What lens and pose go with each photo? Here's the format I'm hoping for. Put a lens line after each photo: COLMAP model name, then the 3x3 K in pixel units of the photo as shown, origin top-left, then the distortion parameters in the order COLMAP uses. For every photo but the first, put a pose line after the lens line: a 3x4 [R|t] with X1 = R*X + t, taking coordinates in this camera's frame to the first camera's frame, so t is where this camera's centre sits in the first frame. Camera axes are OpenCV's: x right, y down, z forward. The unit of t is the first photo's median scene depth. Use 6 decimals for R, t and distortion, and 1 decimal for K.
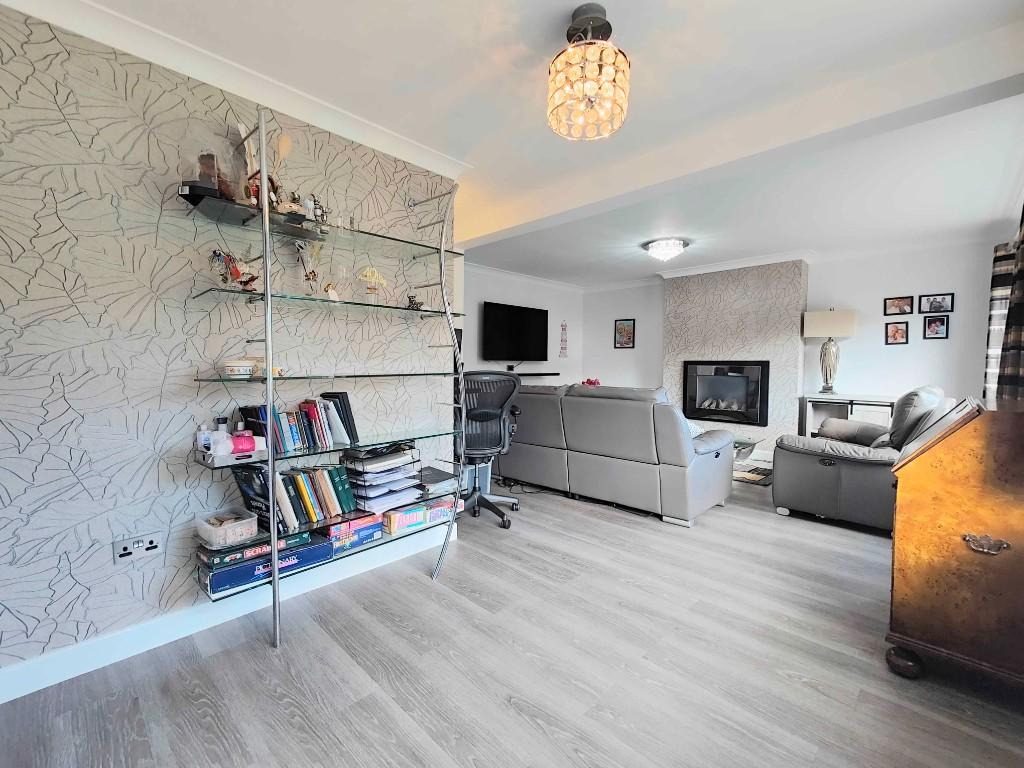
lens RADIAL K [[452.0, 0, 513.2], [0, 452.0, 382.6], [0, 0, 1]] dist [0.004557, 0.001533]
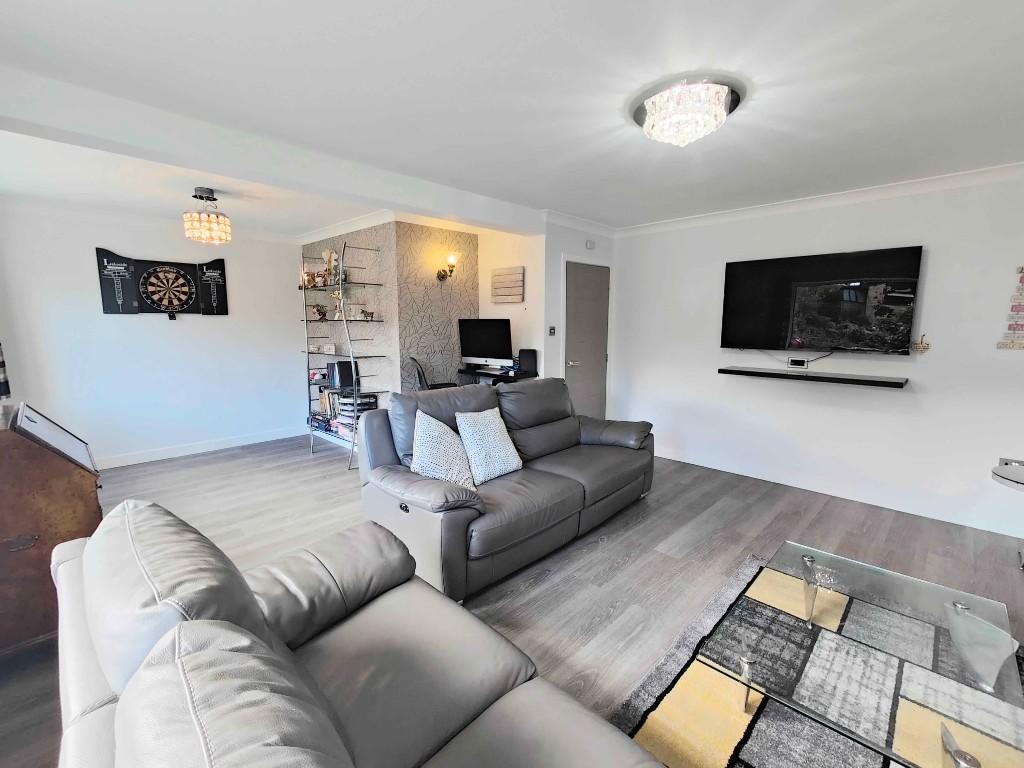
lens RADIAL K [[452.0, 0, 512.7], [0, 452.0, 382.8], [0, 0, 1]] dist [0.004557, 0.001533]
pose [[-0.005178, 0.126968, -0.991893, 0.748896], [-0.047226, 0.990769, 0.127071, -0.081108], [0.998871, 0.047501, 0.000866, 0.785619]]
